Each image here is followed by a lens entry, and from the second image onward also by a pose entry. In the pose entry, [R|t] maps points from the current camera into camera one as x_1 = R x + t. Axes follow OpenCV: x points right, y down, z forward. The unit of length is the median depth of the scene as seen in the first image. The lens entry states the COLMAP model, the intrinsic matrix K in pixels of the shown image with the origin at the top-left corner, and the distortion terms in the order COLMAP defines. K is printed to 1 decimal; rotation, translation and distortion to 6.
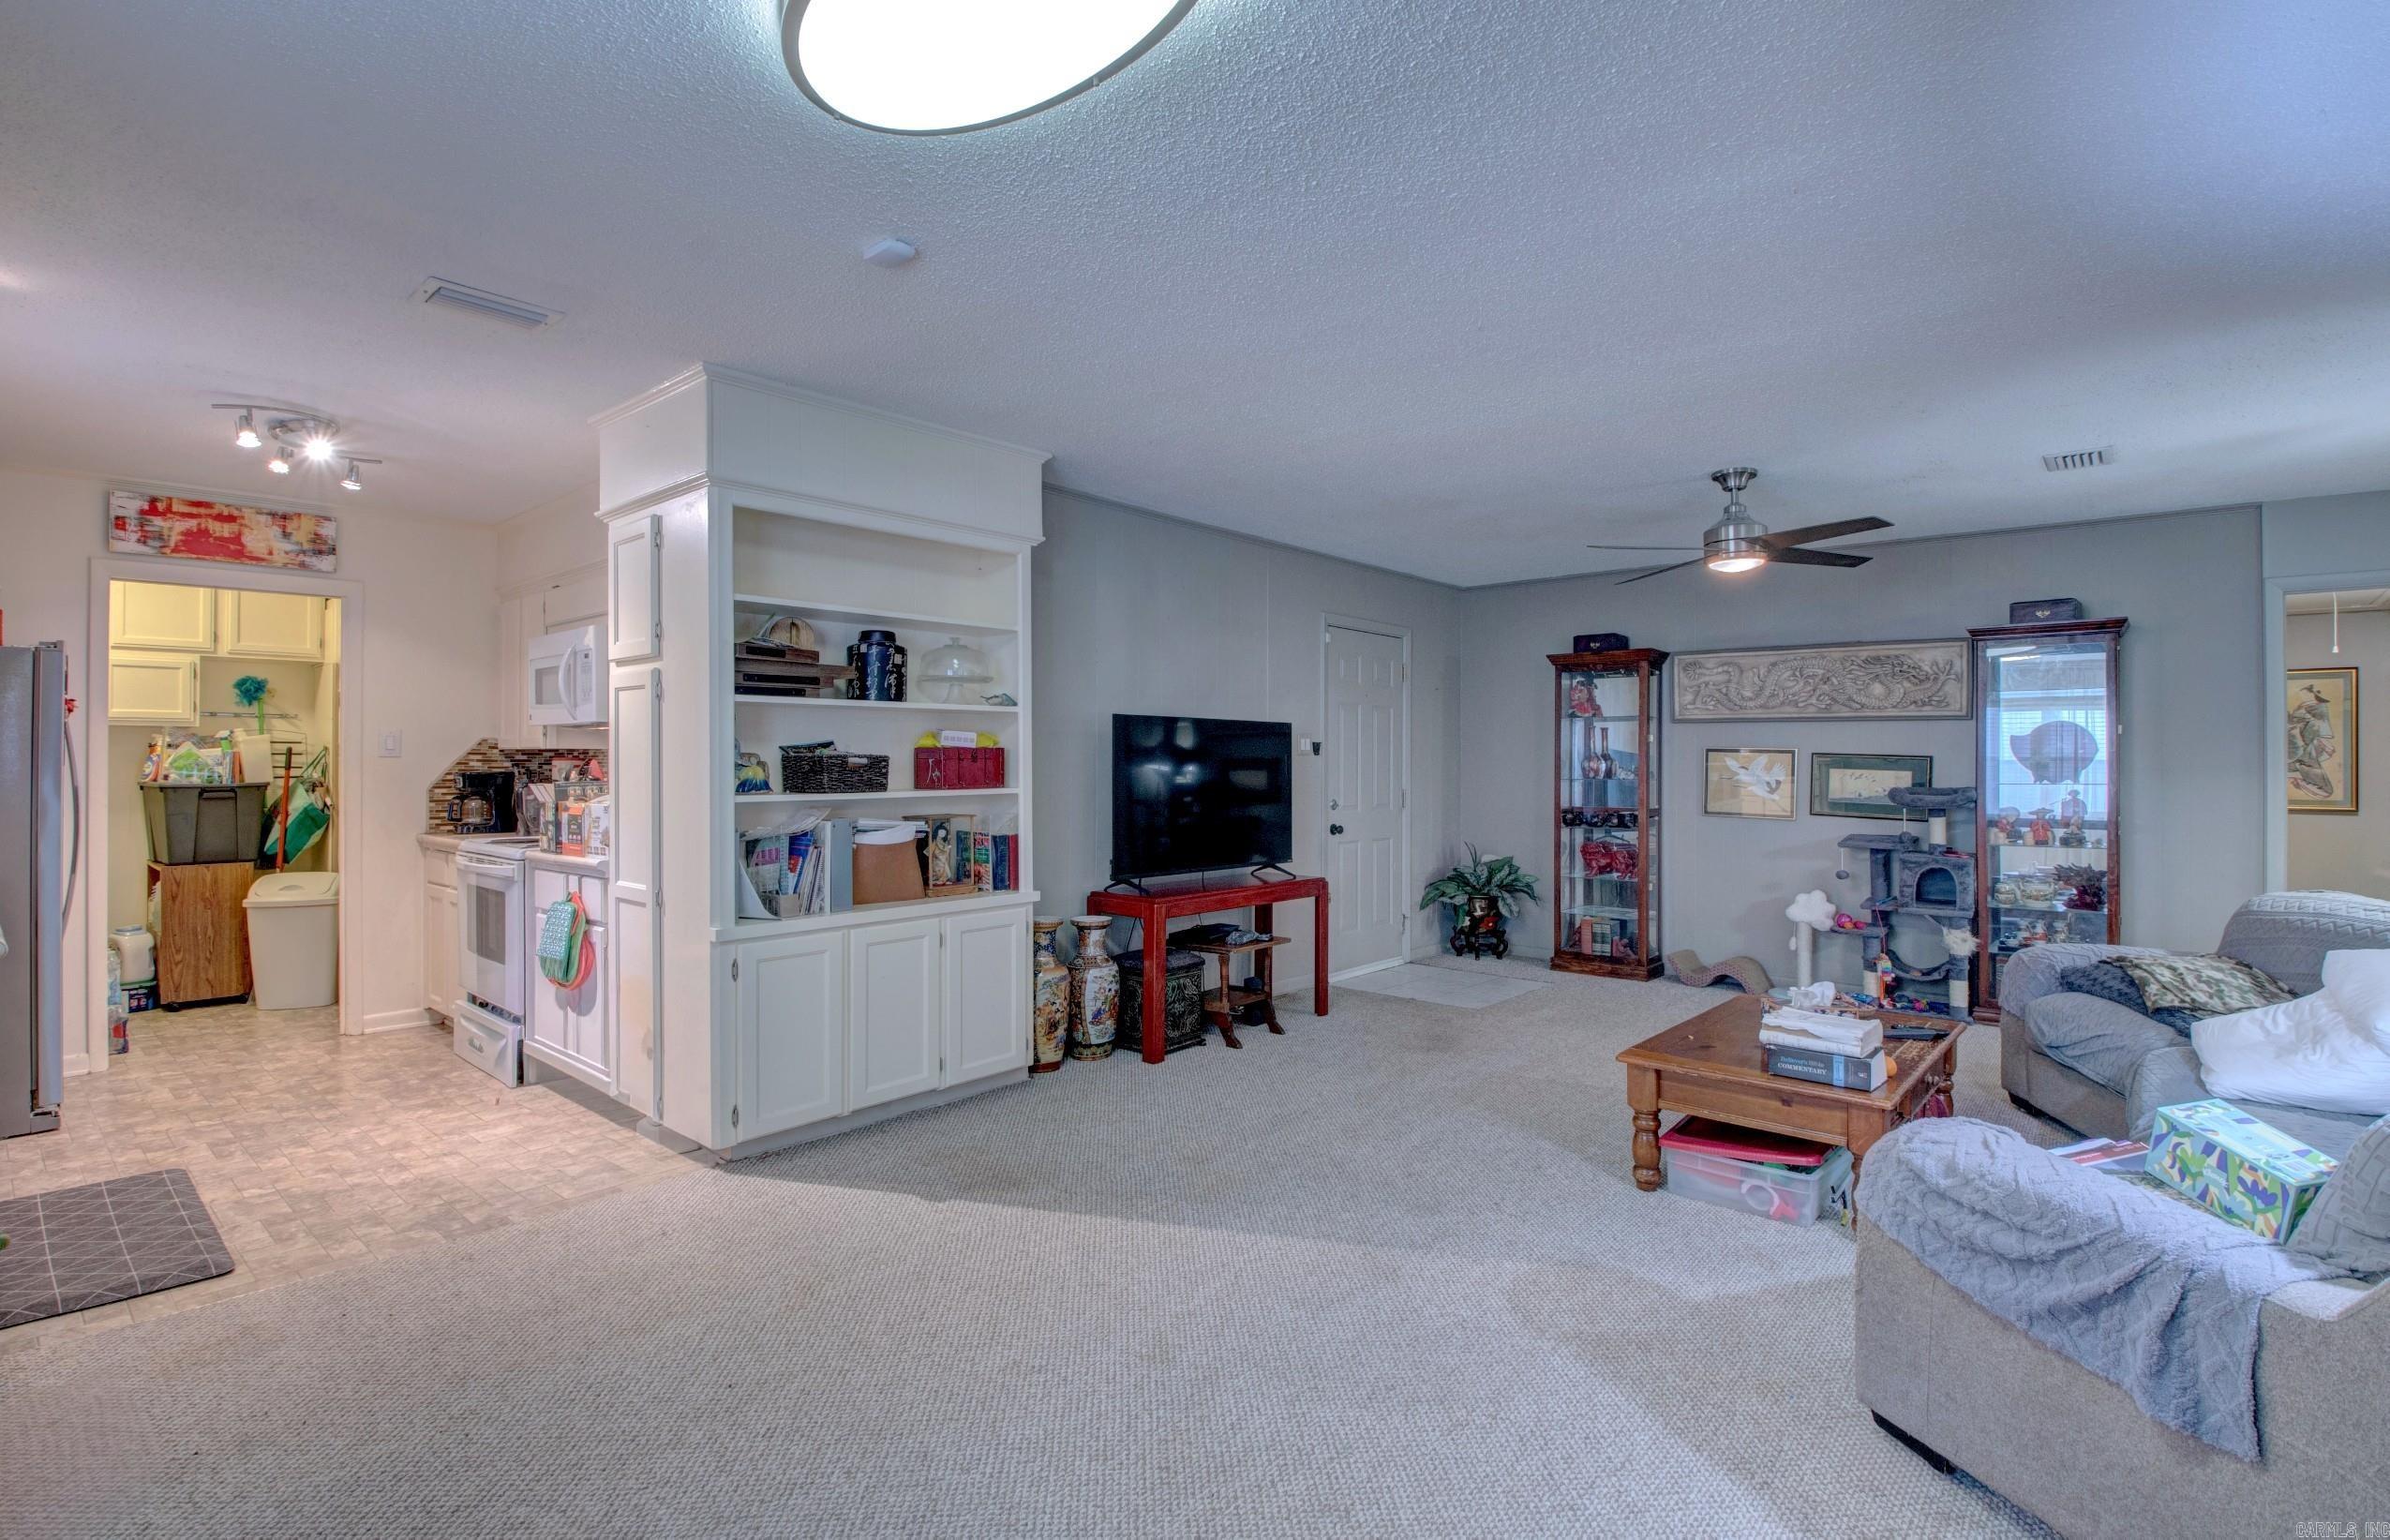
lens RADIAL K [[1121.7, 0, 1200.3], [0, 1121.7, 756.6], [0, 0, 1]] dist [0.002942, -0.019007]
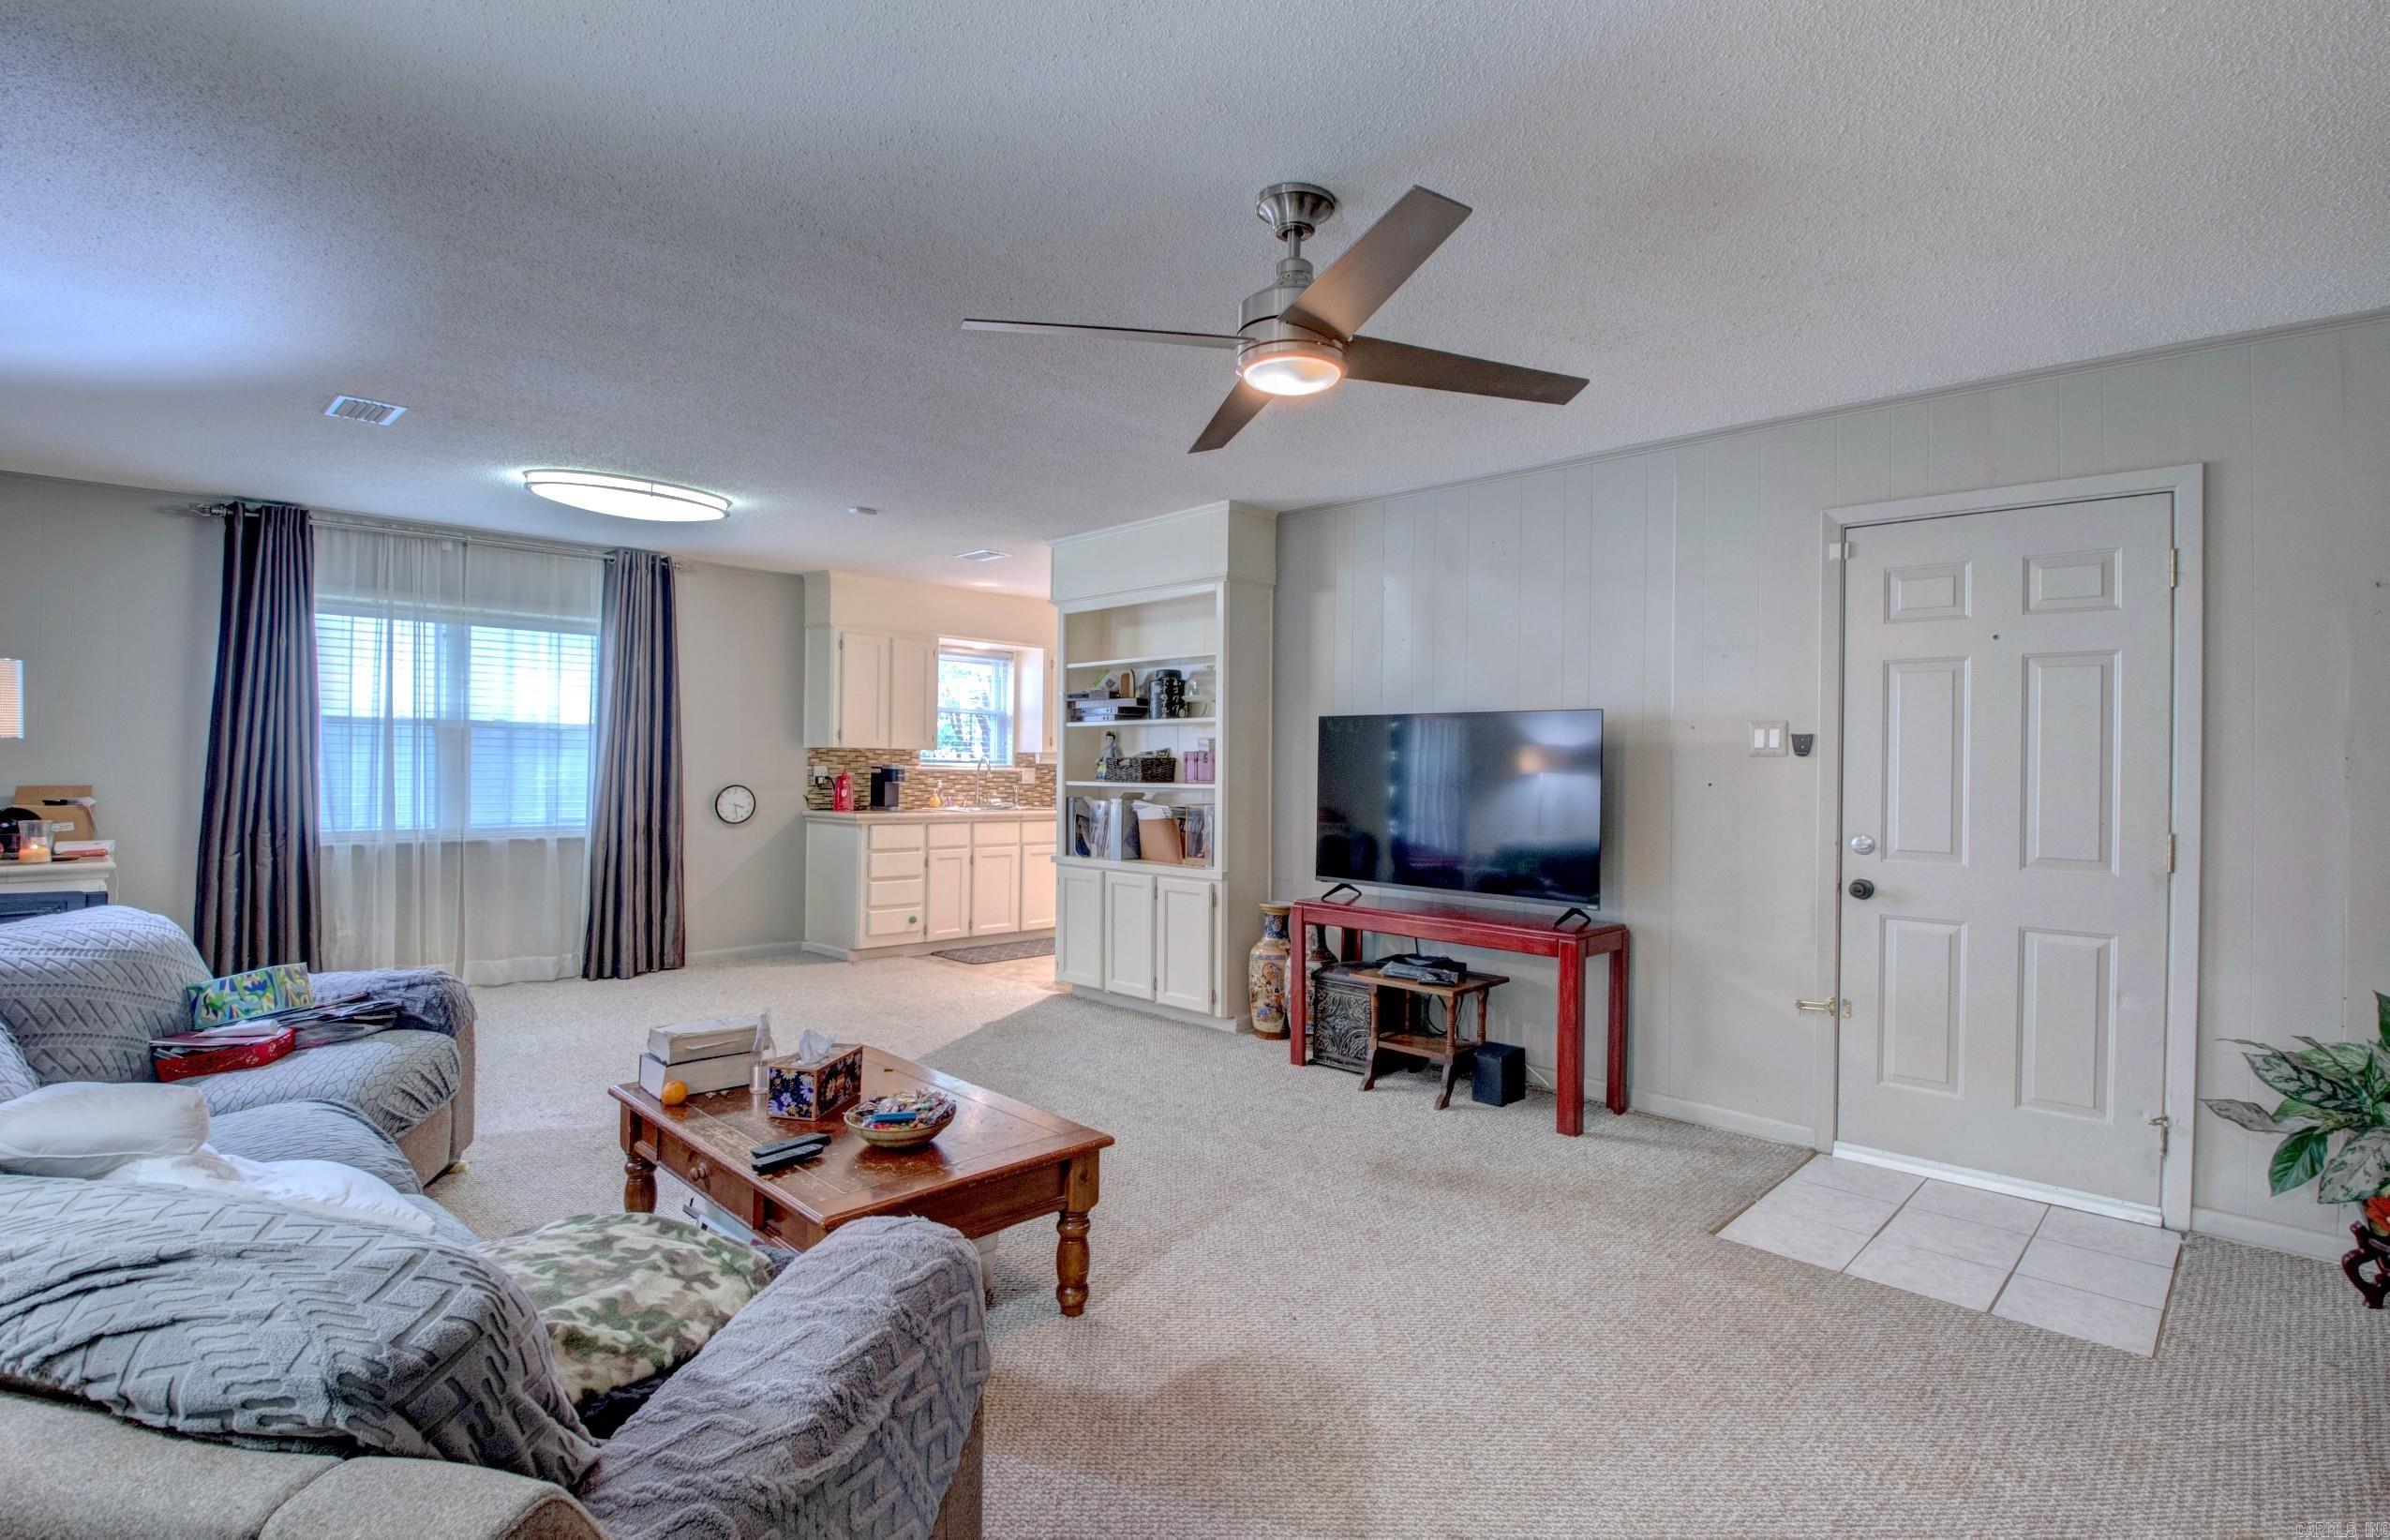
lens RADIAL K [[1121.7, 0, 1209.0], [0, 1121.7, 750.8], [0, 0, 1]] dist [0.002942, -0.019007]
pose [[-0.057380, -0.013922, -0.998255, 0.943060], [-0.006905, 0.999884, -0.013548, 0.007798], [0.998329, 0.006116, -0.057469, 0.956568]]
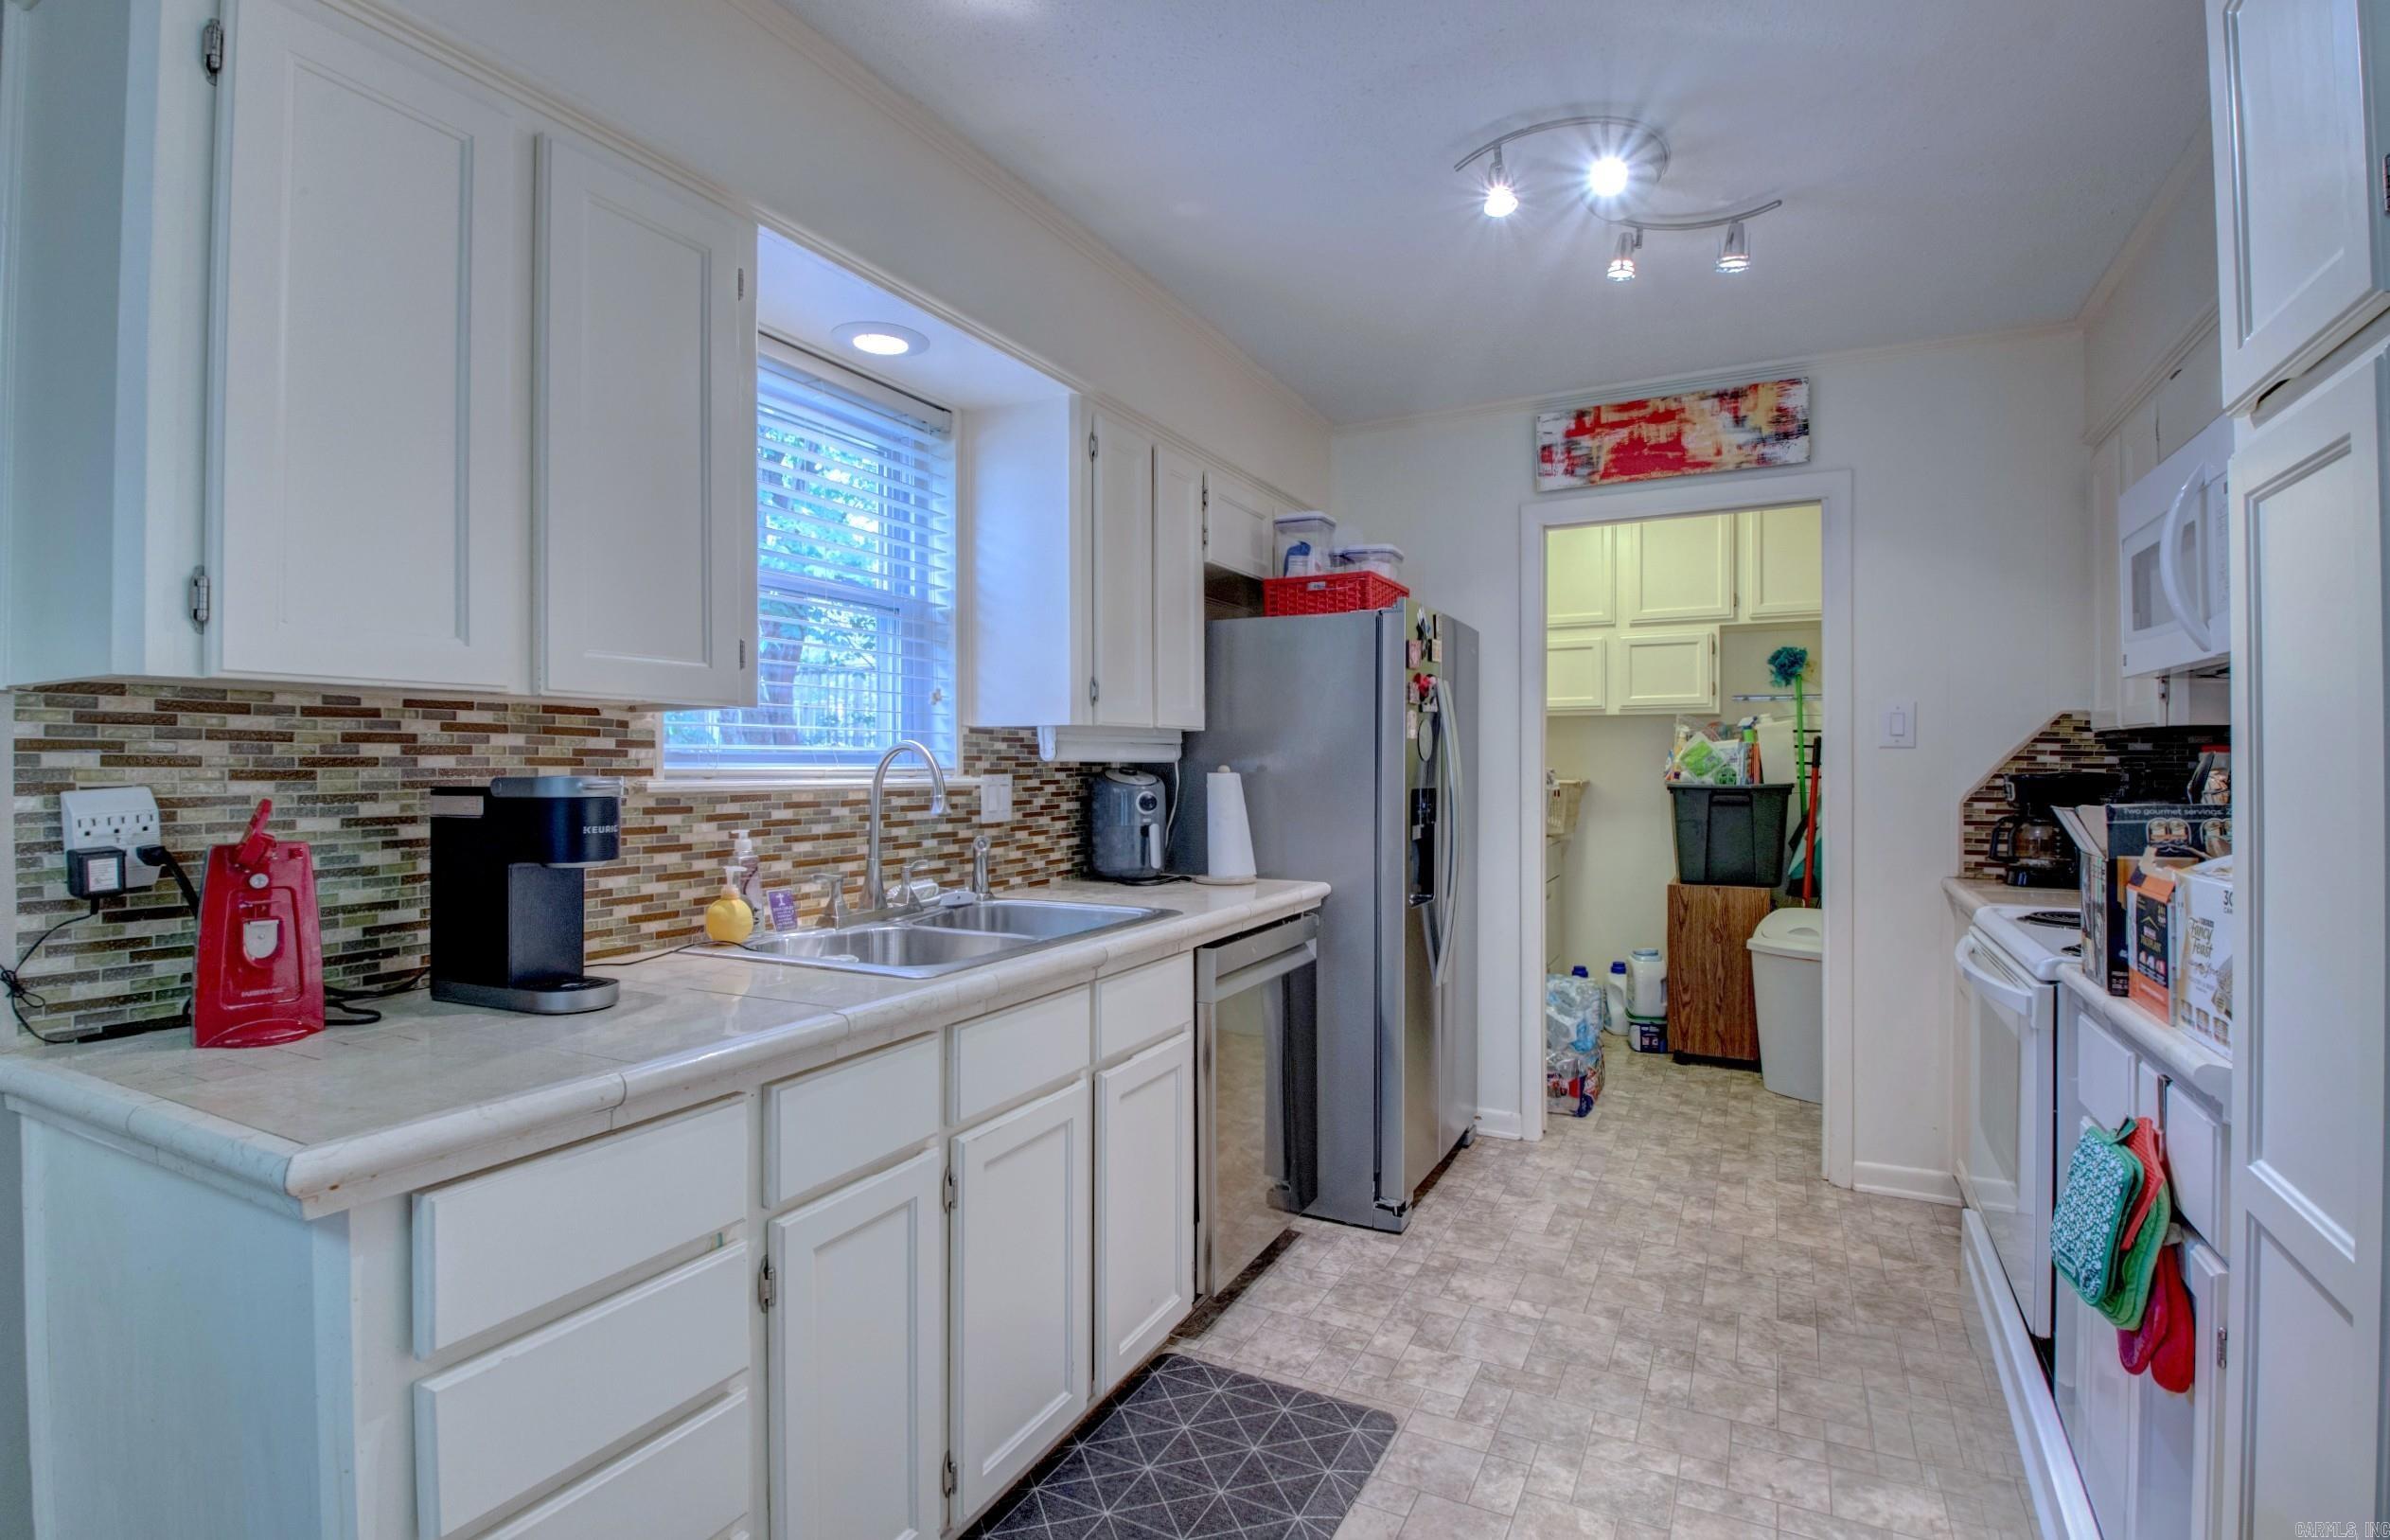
lens RADIAL K [[1121.7, 0, 1196.7], [0, 1121.7, 756.8], [0, 0, 1]] dist [0.002942, -0.019007]
pose [[0.240547, -0.002128, -0.970635, -0.244135], [0.004684, 0.999988, -0.001031, 0.004712], [0.970626, -0.004298, 0.240555, 0.526269]]
